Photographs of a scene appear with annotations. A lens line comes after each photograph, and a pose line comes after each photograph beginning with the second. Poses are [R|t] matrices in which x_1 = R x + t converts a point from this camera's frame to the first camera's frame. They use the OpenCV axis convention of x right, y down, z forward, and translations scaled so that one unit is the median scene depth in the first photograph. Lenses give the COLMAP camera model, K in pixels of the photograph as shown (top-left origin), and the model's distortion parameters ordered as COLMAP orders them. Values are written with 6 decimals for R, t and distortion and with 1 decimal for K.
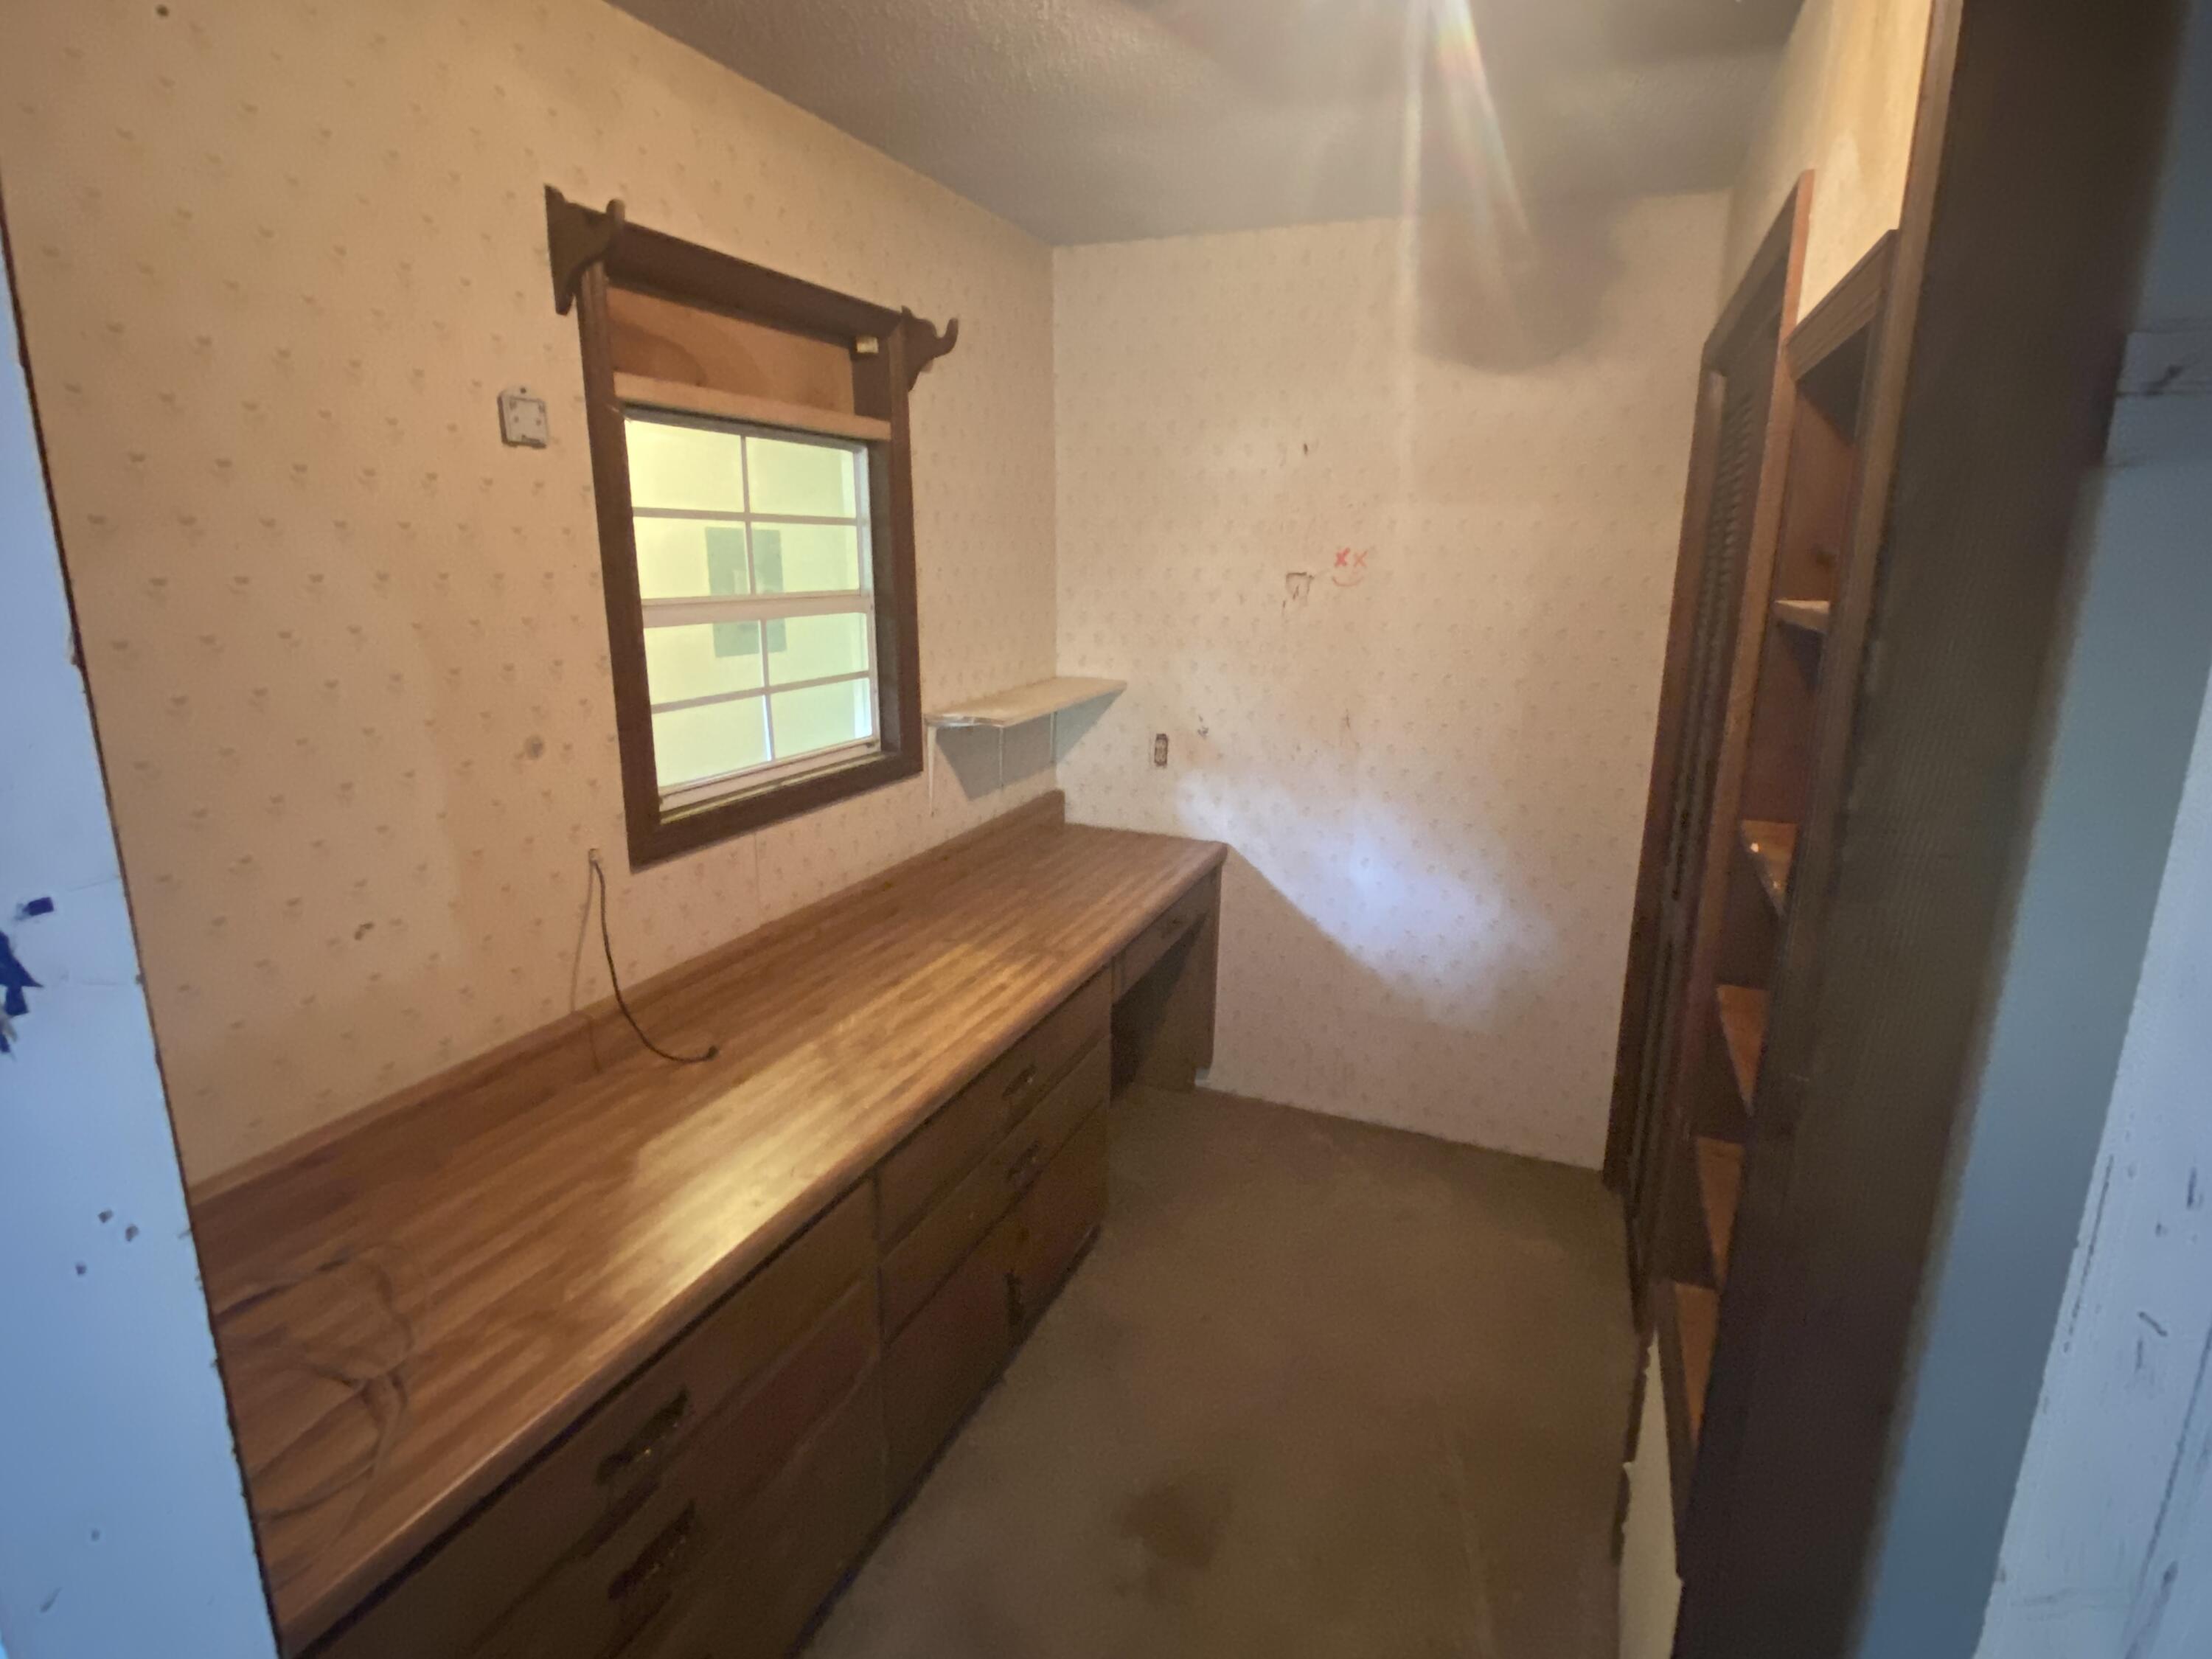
lens RADIAL K [[1164.9, 0, 1106.0], [0, 1164.9, 829.5], [0, 0, 1]] dist [0.031284, -0.028314]
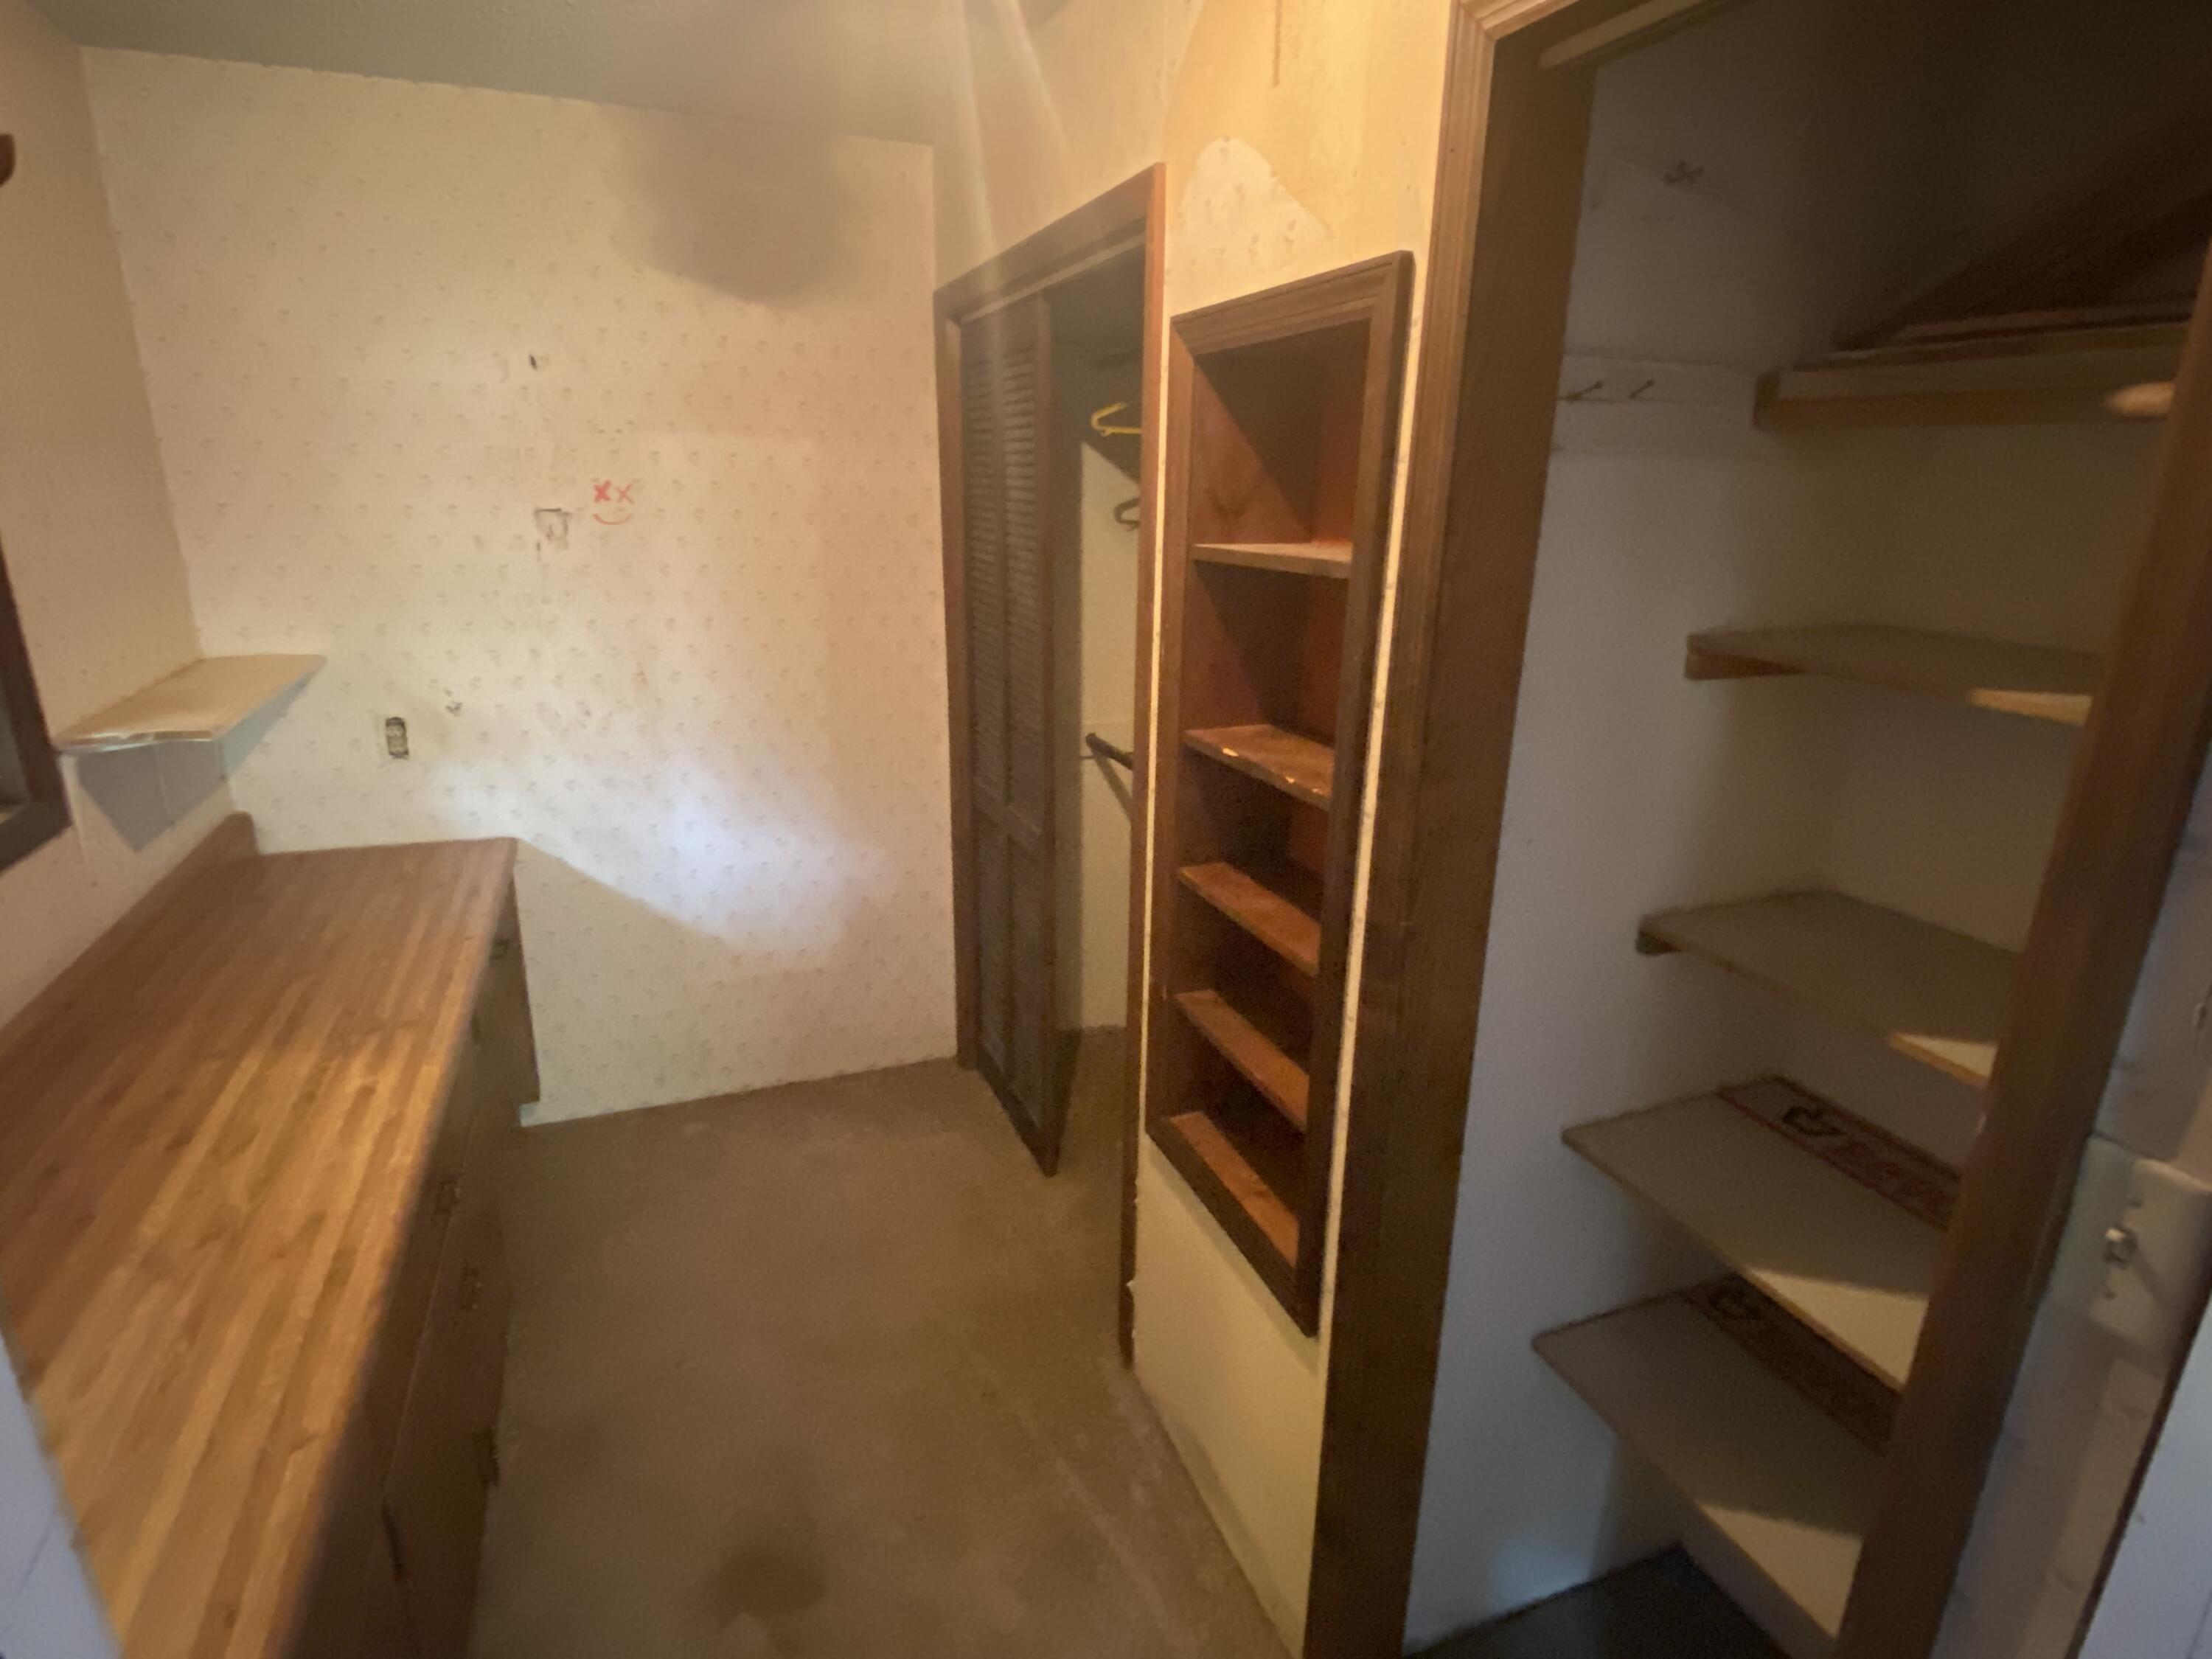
lens RADIAL K [[1164.9, 0, 1106.0], [0, 1164.9, 829.5], [0, 0, 1]] dist [0.031284, -0.028314]
pose [[0.699664, -0.202648, 0.685130, -0.187502], [0.154545, 0.979156, 0.131791, -0.041218], [-0.697557, 0.013674, 0.716399, 0.106833]]
